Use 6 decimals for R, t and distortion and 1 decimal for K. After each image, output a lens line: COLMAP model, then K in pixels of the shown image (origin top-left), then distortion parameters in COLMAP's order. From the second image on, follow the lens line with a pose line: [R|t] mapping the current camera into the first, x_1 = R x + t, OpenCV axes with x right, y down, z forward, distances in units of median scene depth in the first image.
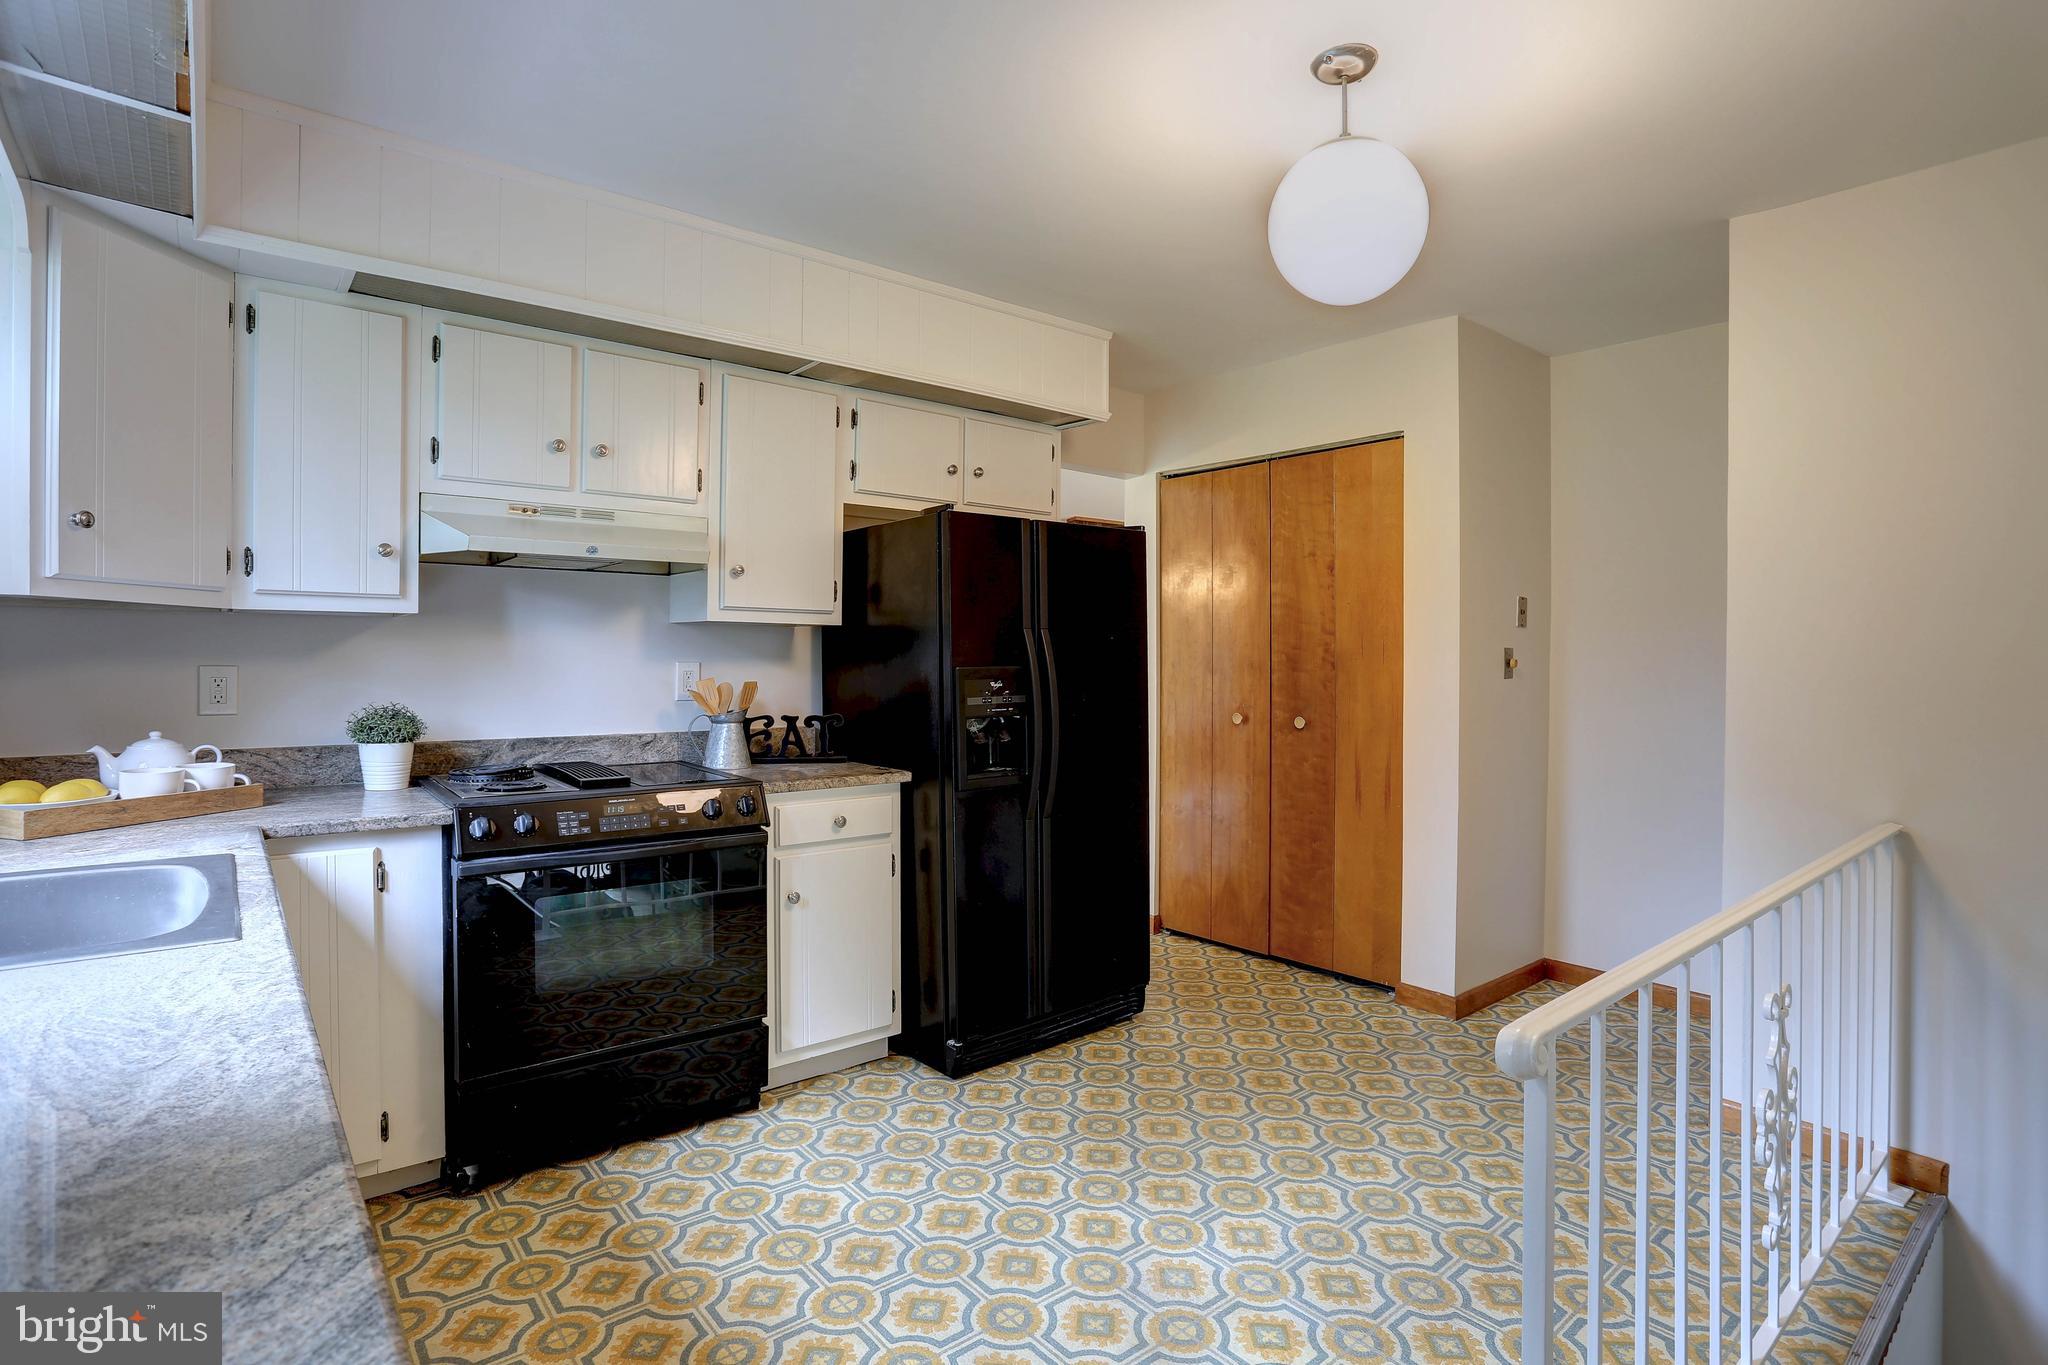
lens RADIAL K [[1022.3, 0, 1024.3], [0, 1022.3, 655.7], [0, 0, 1]] dist [-0.079225, 0.035487]
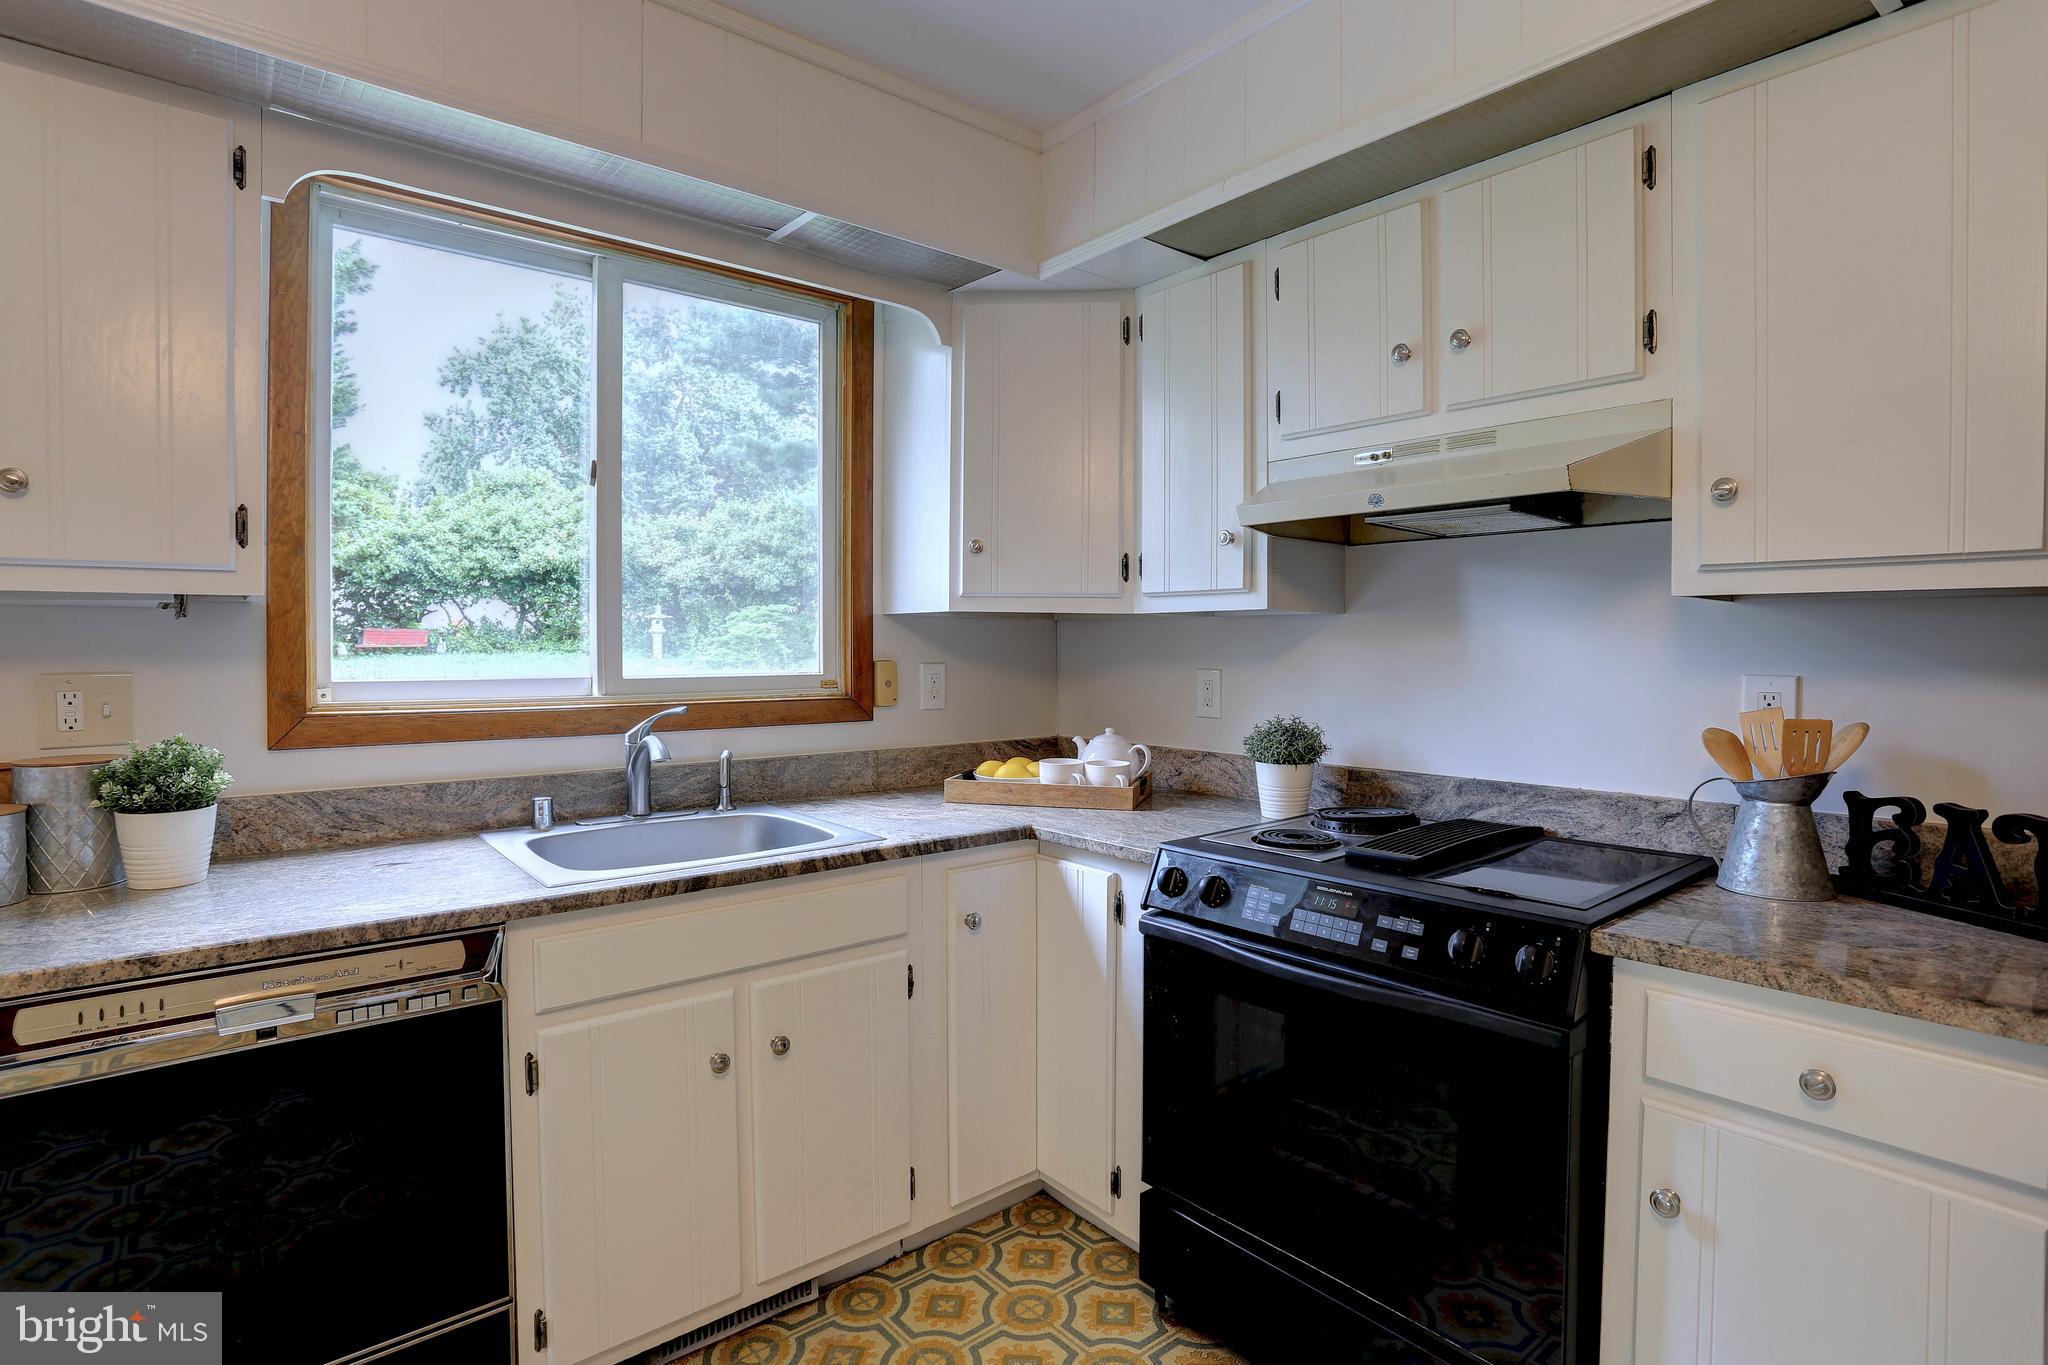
lens RADIAL K [[1022.3, 0, 1024.3], [0, 1022.3, 655.7], [0, 0, 1]] dist [-0.079225, 0.035487]
pose [[-0.003710, 0.001280, -0.999992, 0.233089], [-0.002900, 0.999995, 0.001290, -0.004309], [0.999989, 0.002905, -0.003706, 0.795830]]
